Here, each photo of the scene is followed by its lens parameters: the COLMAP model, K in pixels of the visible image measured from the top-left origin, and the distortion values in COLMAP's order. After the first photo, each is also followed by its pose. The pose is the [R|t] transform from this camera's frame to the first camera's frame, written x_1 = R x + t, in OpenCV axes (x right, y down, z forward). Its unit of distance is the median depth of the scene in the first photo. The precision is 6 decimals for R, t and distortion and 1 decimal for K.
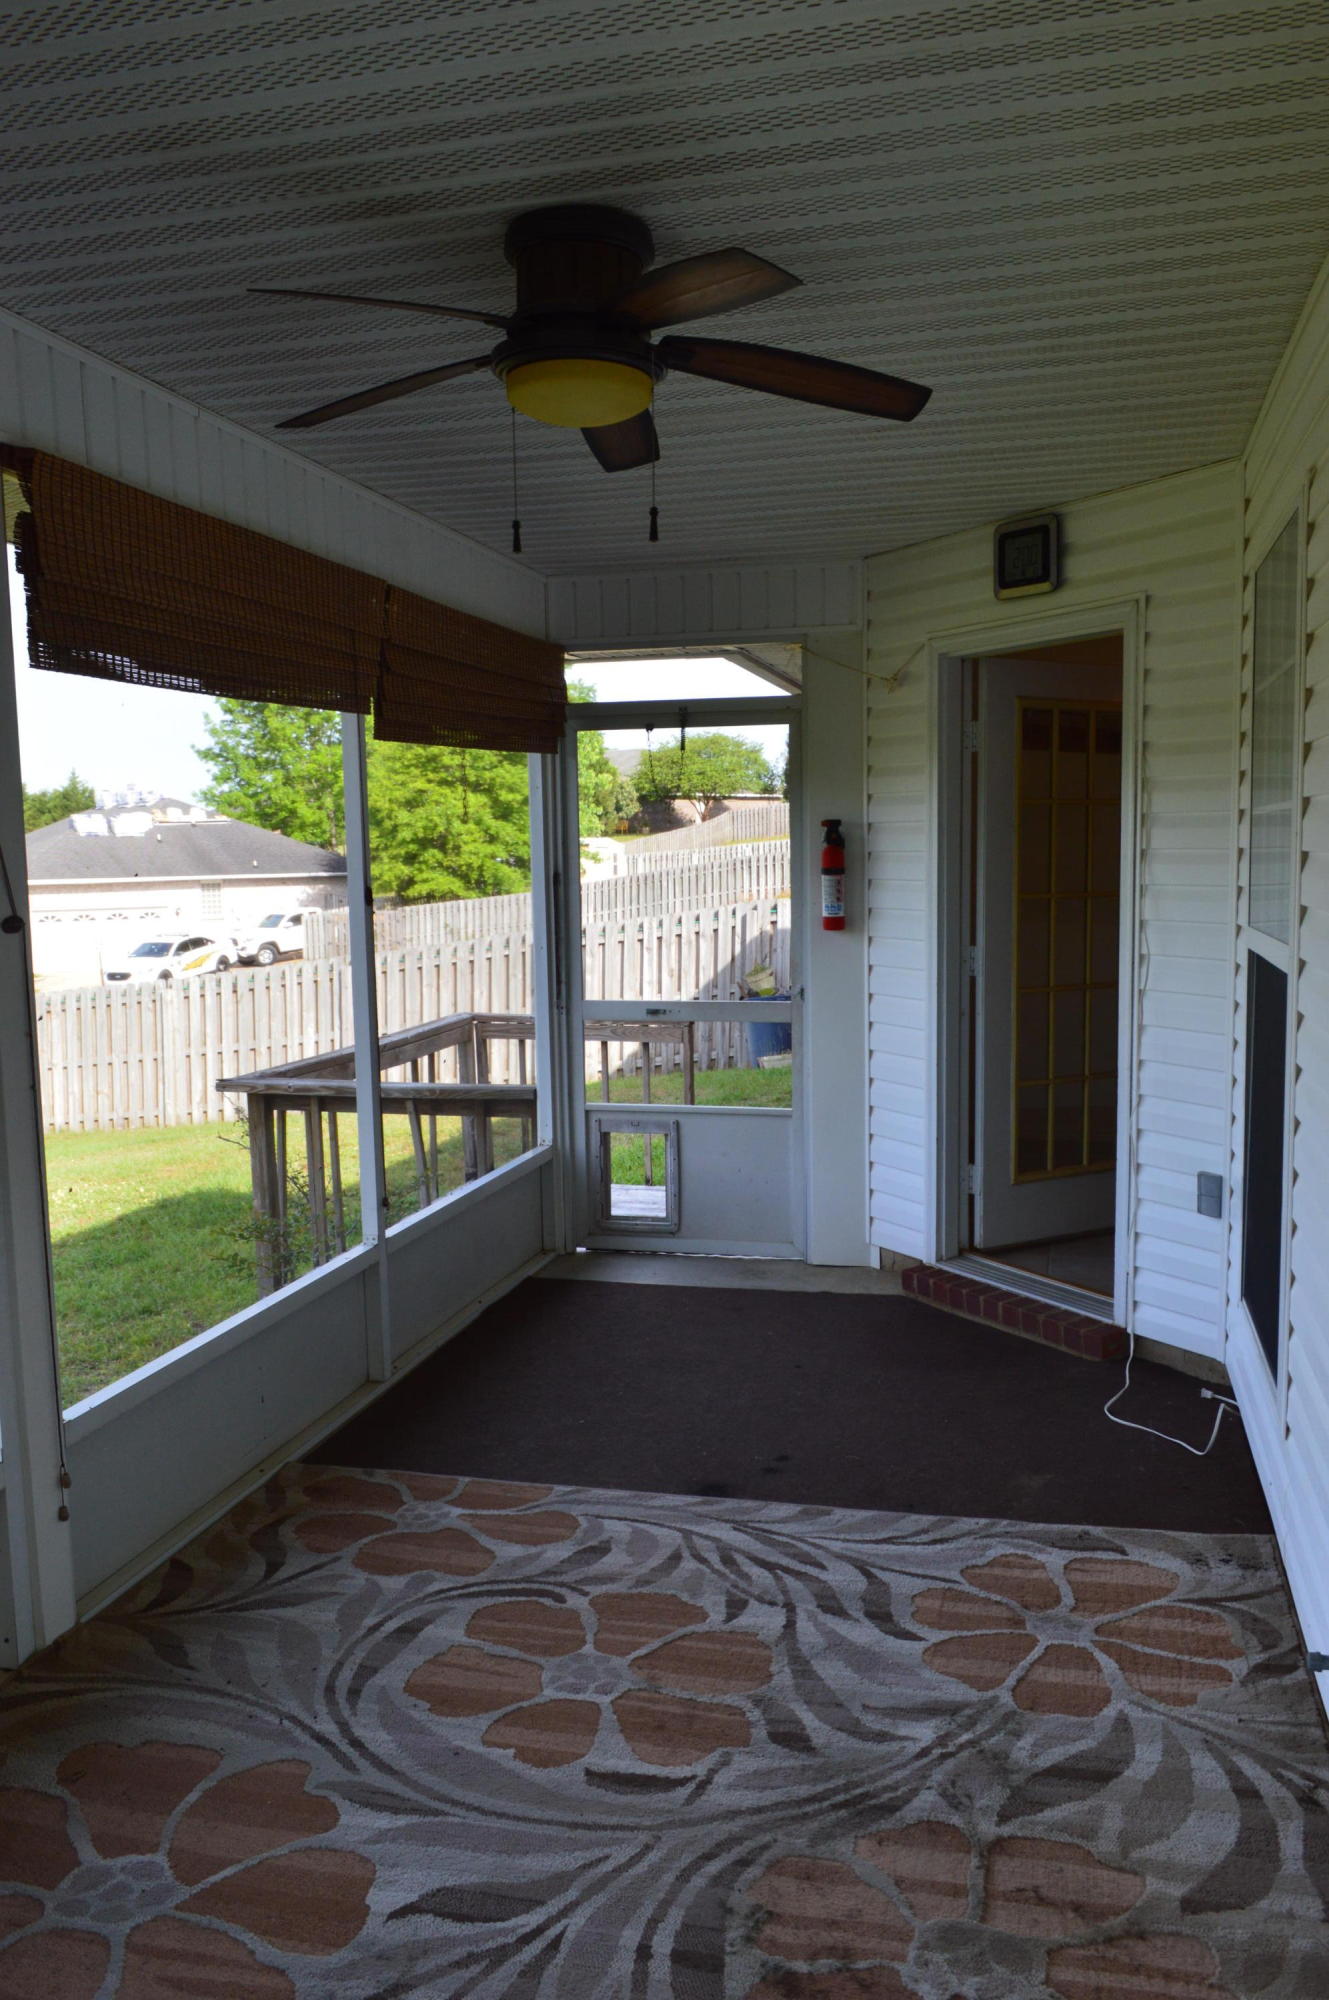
lens RADIAL K [[1581.9, 0, 695.4], [0, 1581.9, 1014.3], [0, 0, 1]] dist [-0.012442, 0.004854]
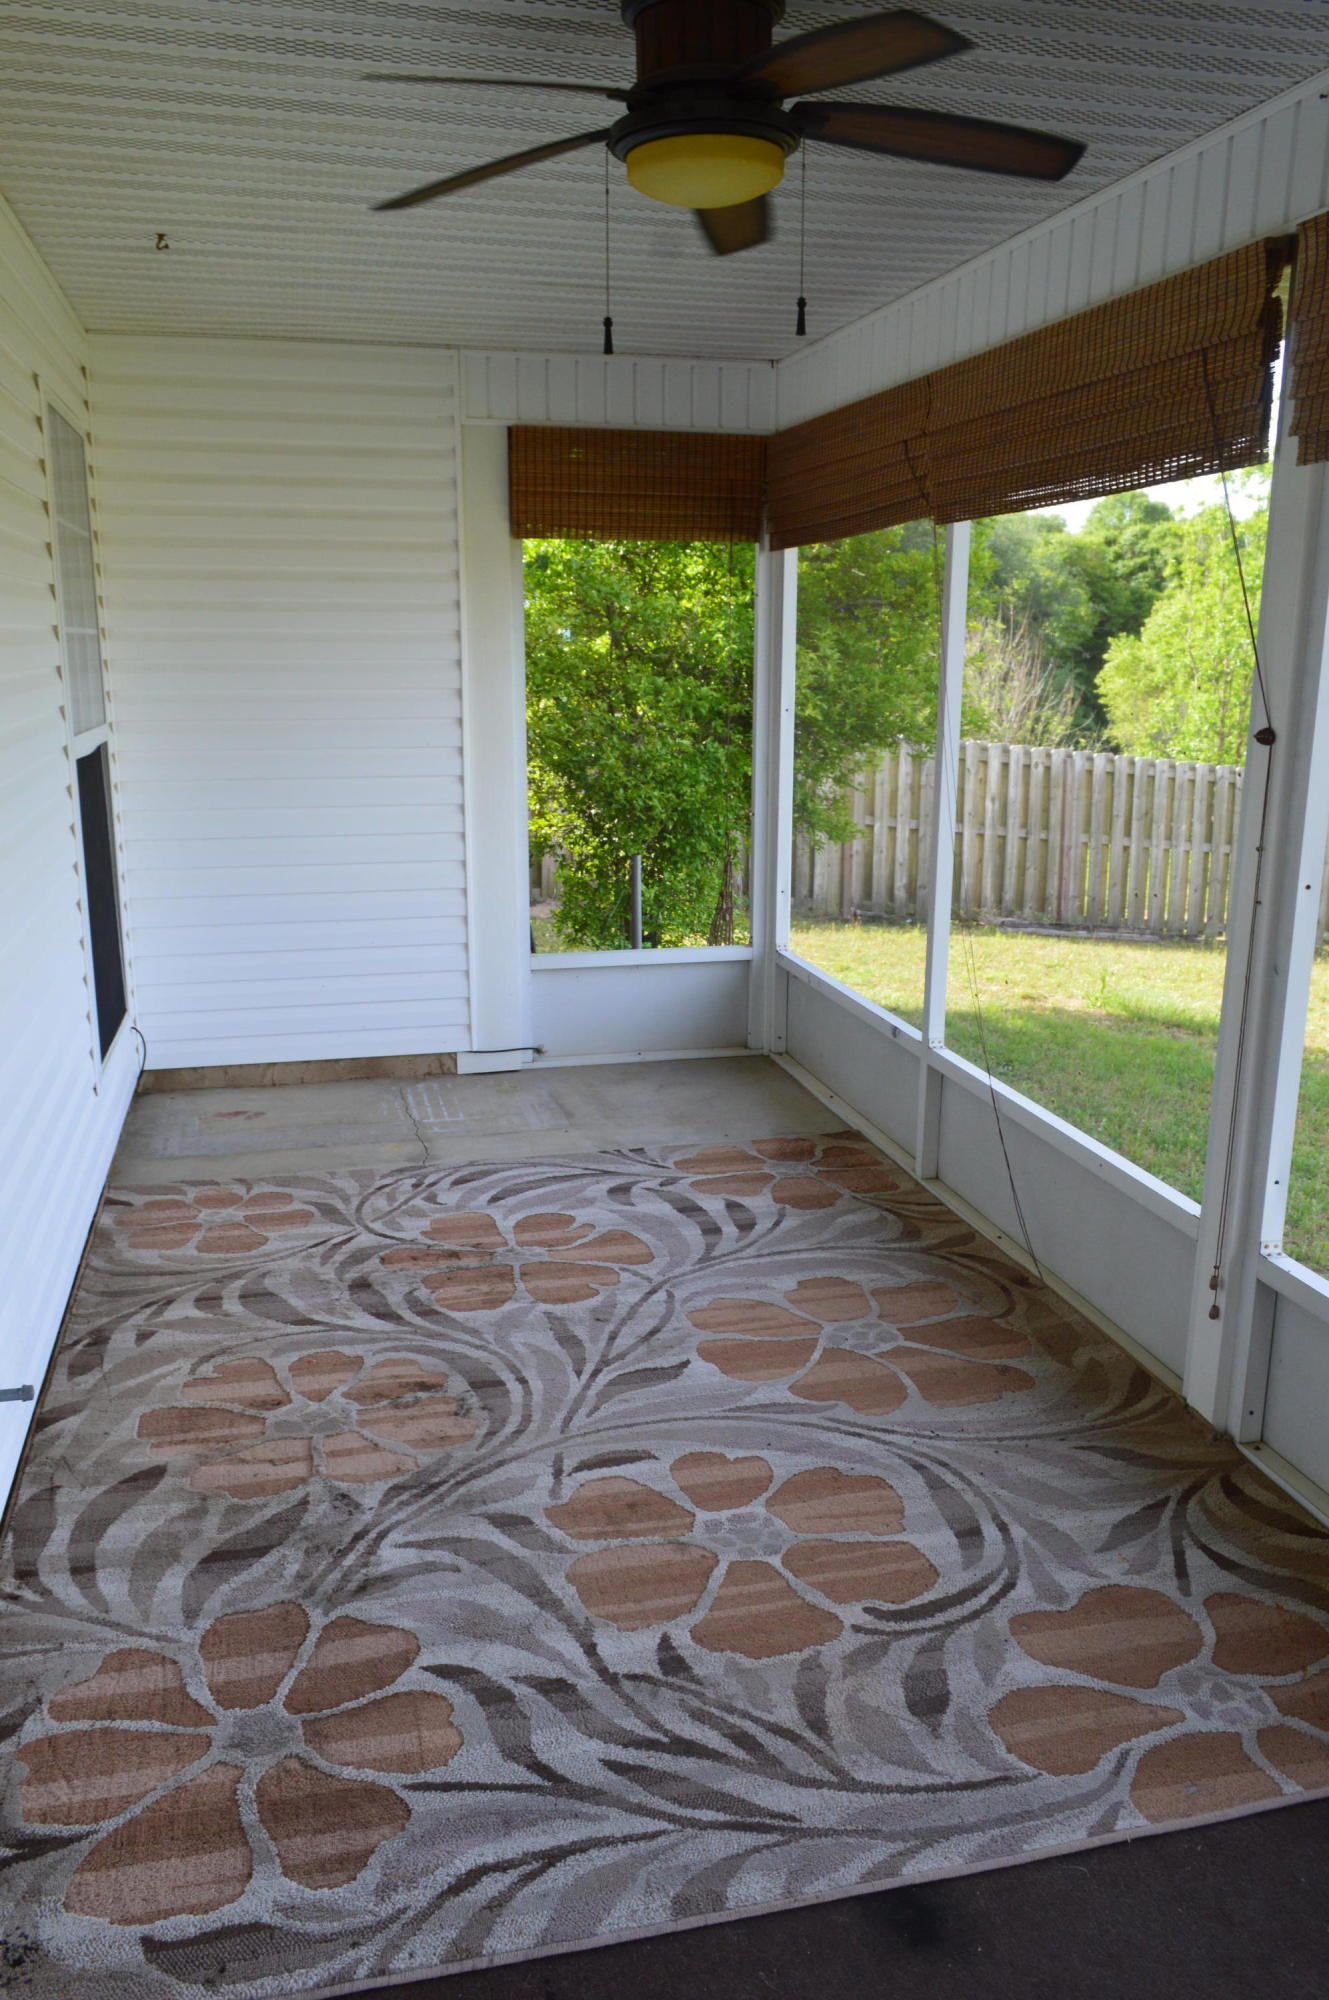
lens RADIAL K [[1581.9, 0, 695.4], [0, 1581.9, 1014.3], [0, 0, 1]] dist [-0.012442, 0.004854]
pose [[-0.882218, 0.123942, -0.454236, 0.354926], [-0.037009, 0.943493, 0.329320, -0.202516], [0.469385, 0.307343, -0.827779, 1.659161]]
